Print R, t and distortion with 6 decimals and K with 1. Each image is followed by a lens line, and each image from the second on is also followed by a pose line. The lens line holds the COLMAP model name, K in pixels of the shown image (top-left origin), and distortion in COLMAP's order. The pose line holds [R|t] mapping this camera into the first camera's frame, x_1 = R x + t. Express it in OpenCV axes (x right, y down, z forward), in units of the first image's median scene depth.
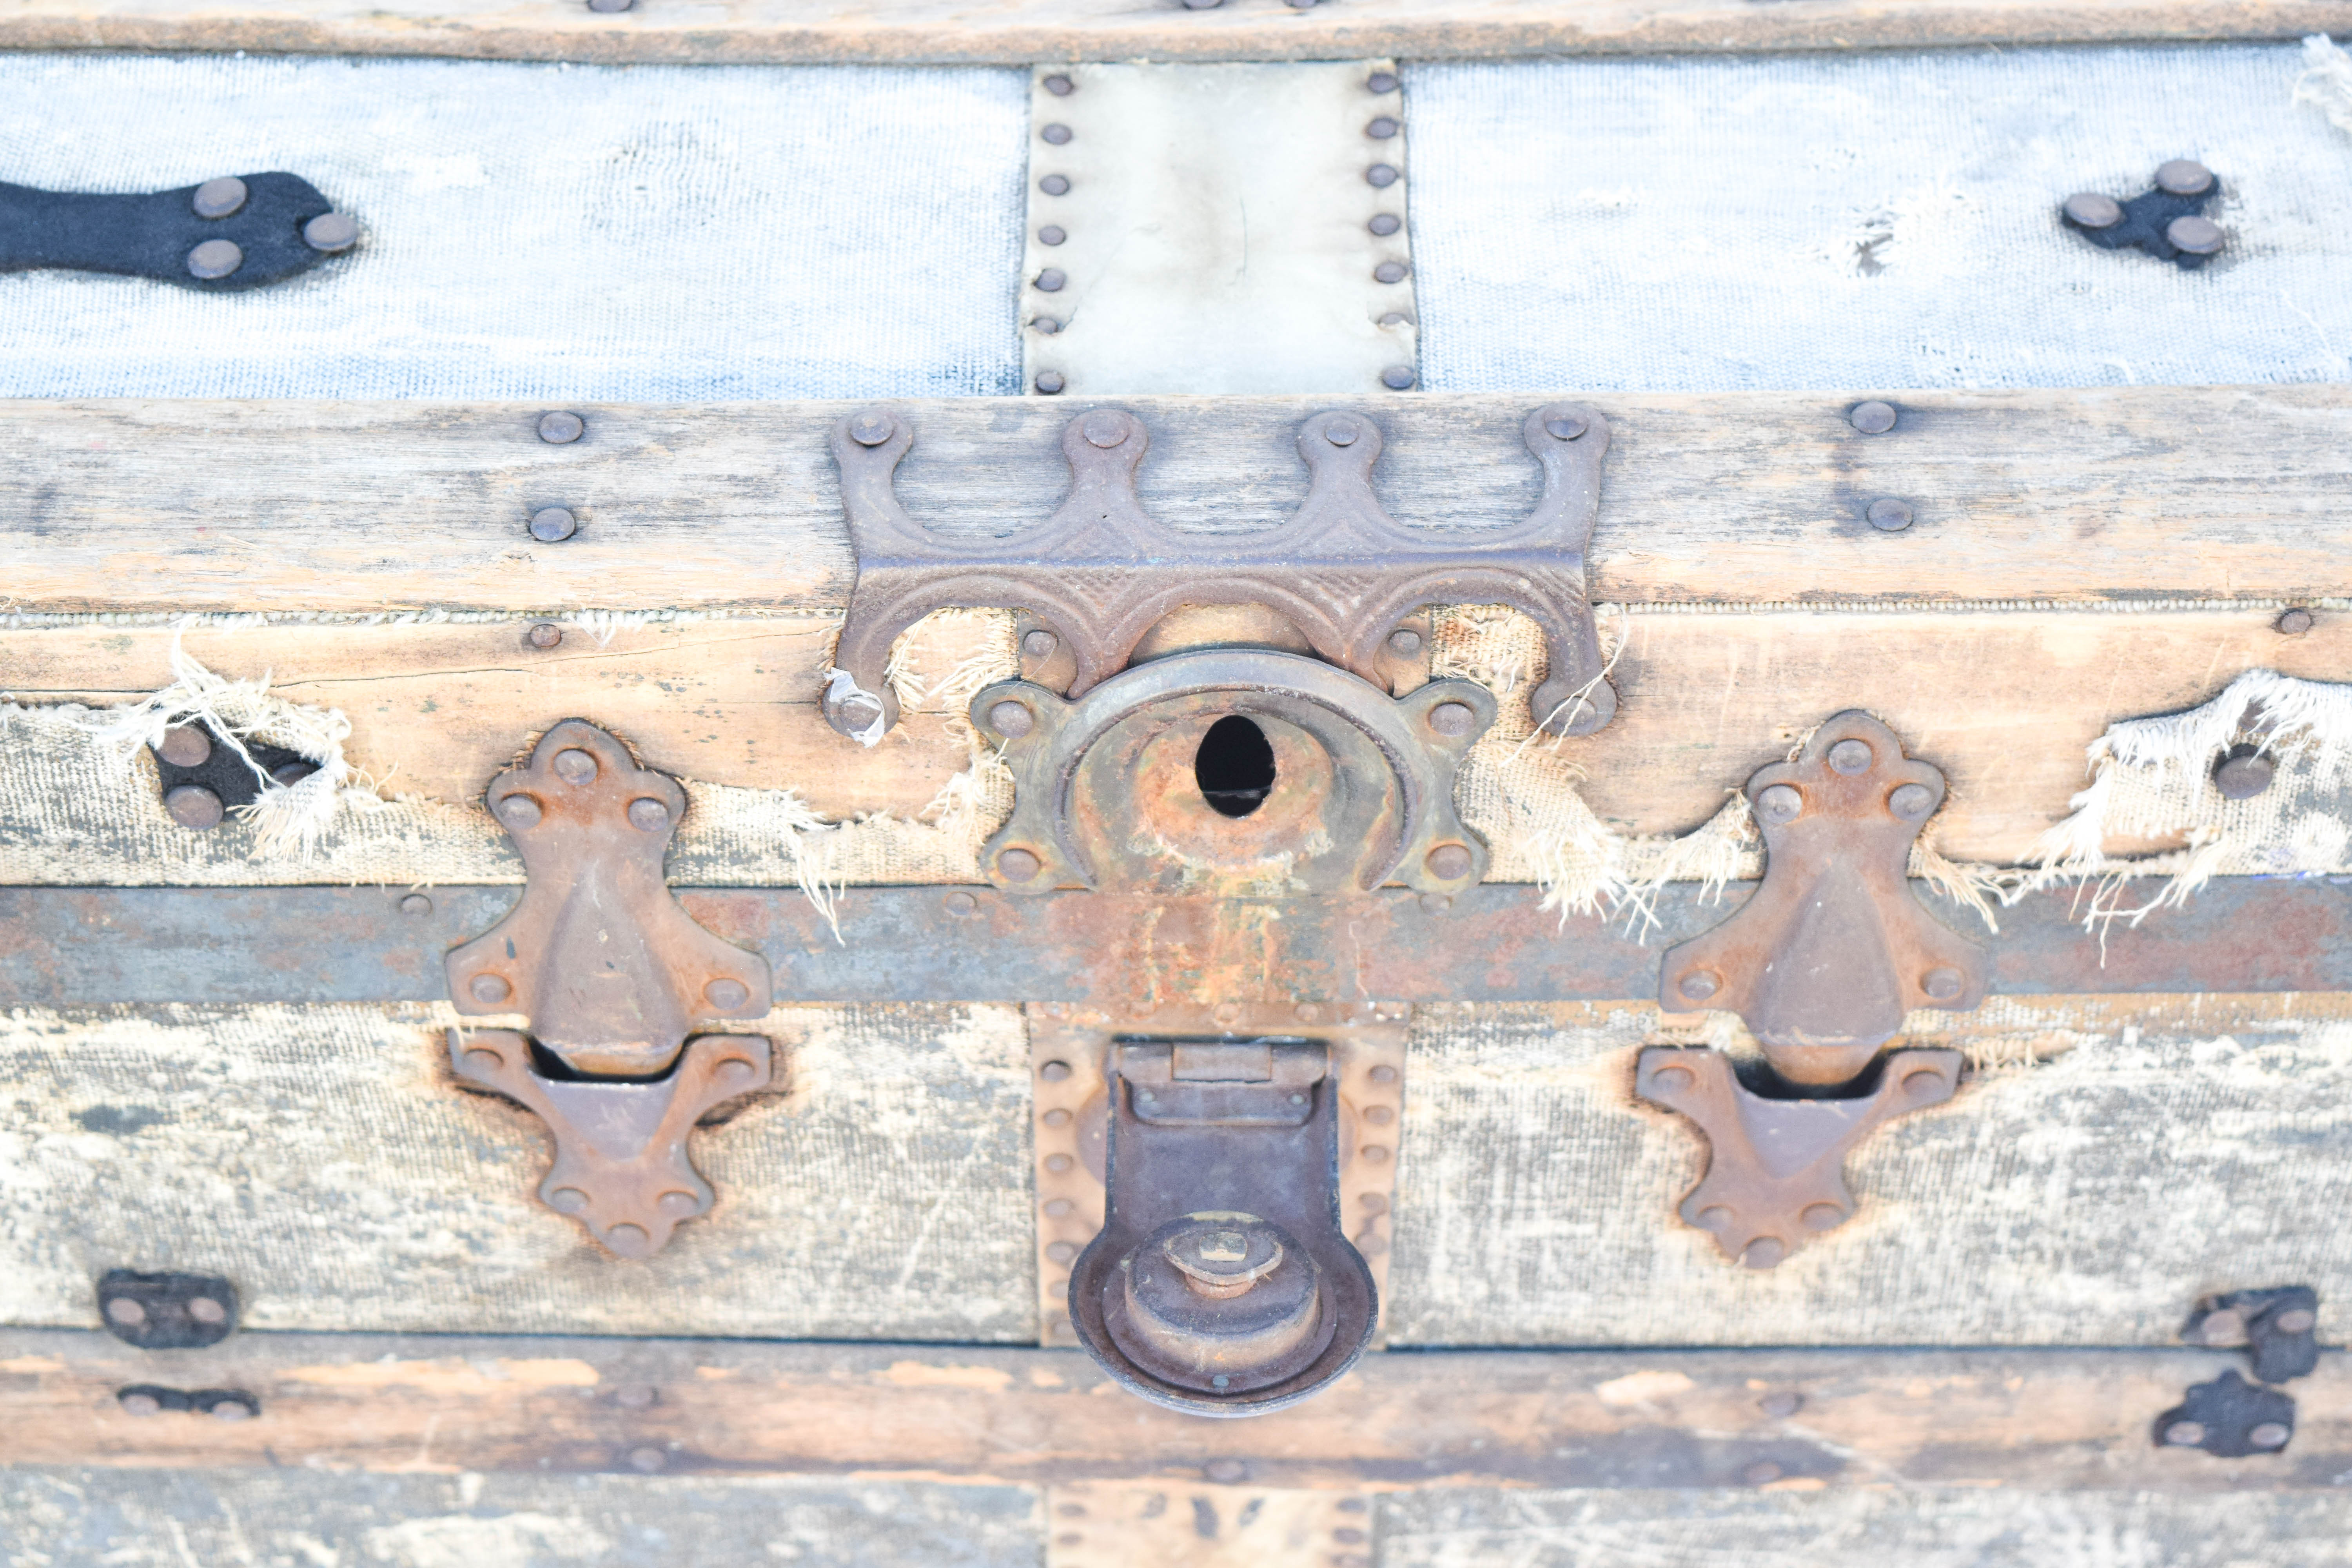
lens RADIAL K [[4632.9, 0, 1173.4], [0, 4632.9, 800.4], [0, 0, 1]] dist [-0.030719, 0.000000]
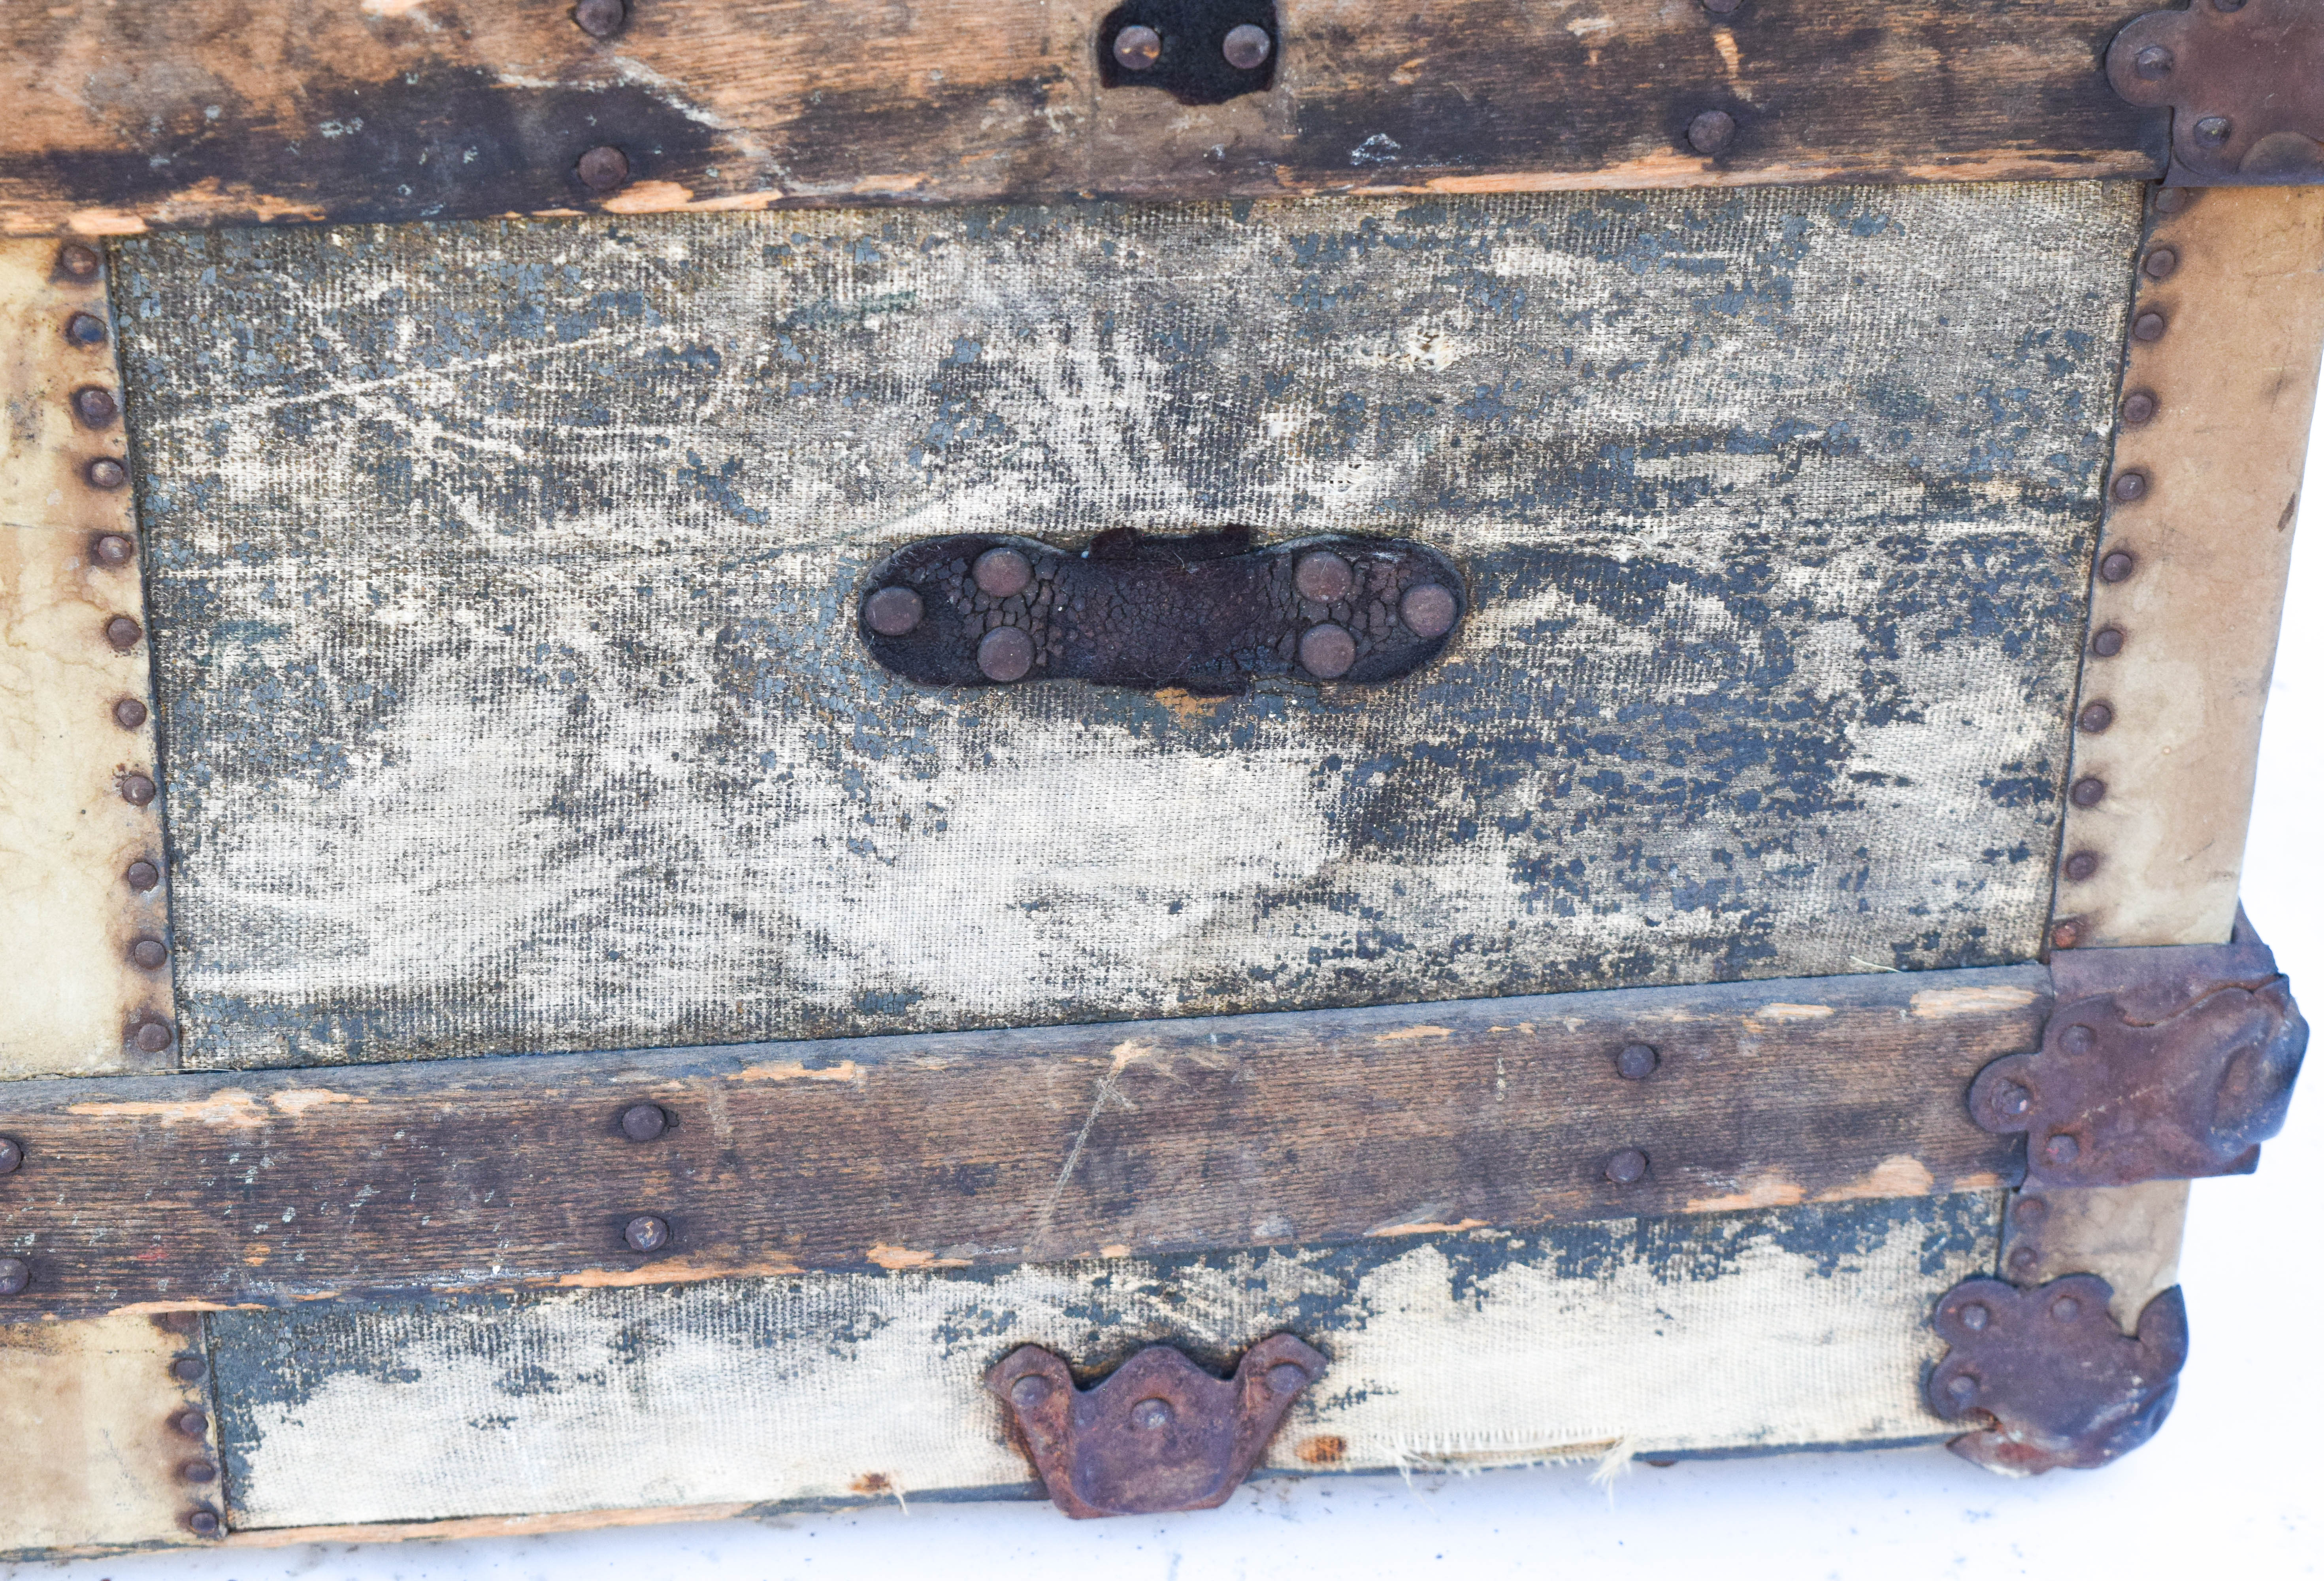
lens RADIAL K [[5149.4, 0, 1210.7], [0, 5149.4, 840.2], [0, 0, 1]] dist [-0.042988, 0.000000]
pose [[0.991770, -0.053462, 0.116336, 0.134661], [0.083831, 0.957941, -0.274448, 0.541823], [-0.096771, 0.281942, 0.954539, 0.236517]]
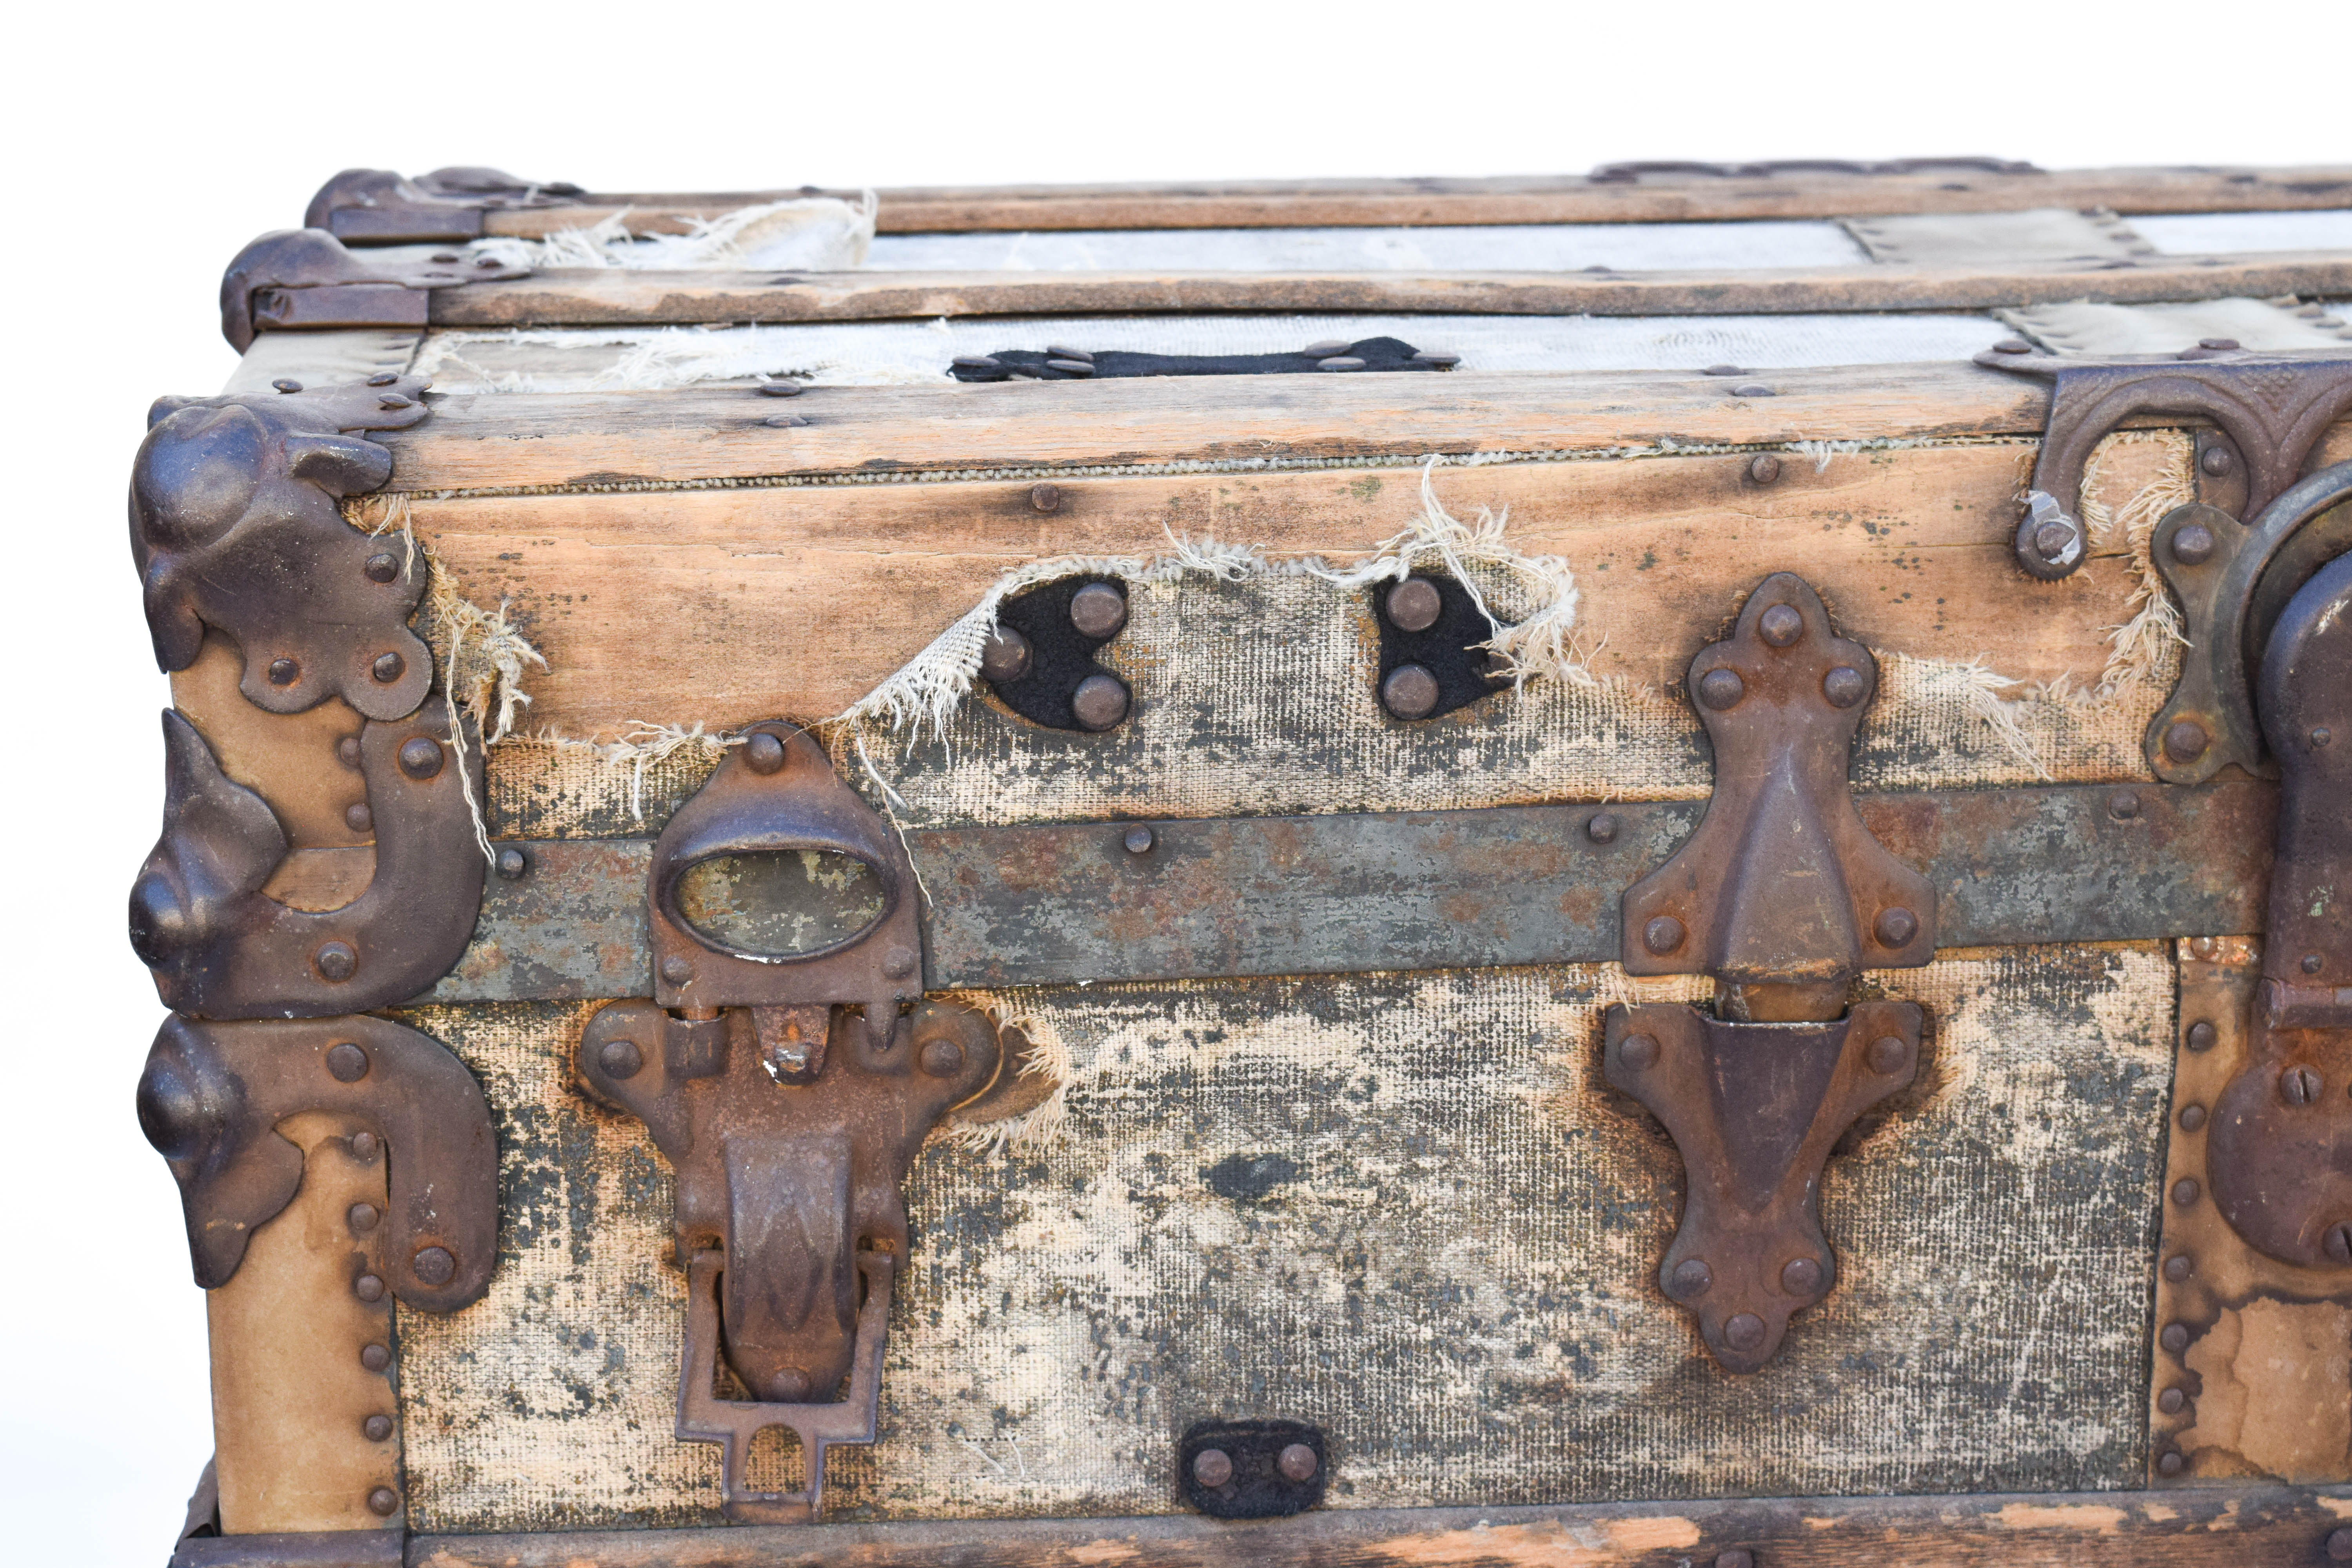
lens RADIAL K [[4129.4, 0, 1187.3], [0, 4129.4, 771.8], [0, 0, 1]] dist [-0.033698, 0.000000]
pose [[0.996440, -0.026385, 0.080065, -0.314640], [0.067007, 0.824202, -0.562317, 0.499111], [-0.051153, 0.565681, 0.823036, 0.234481]]
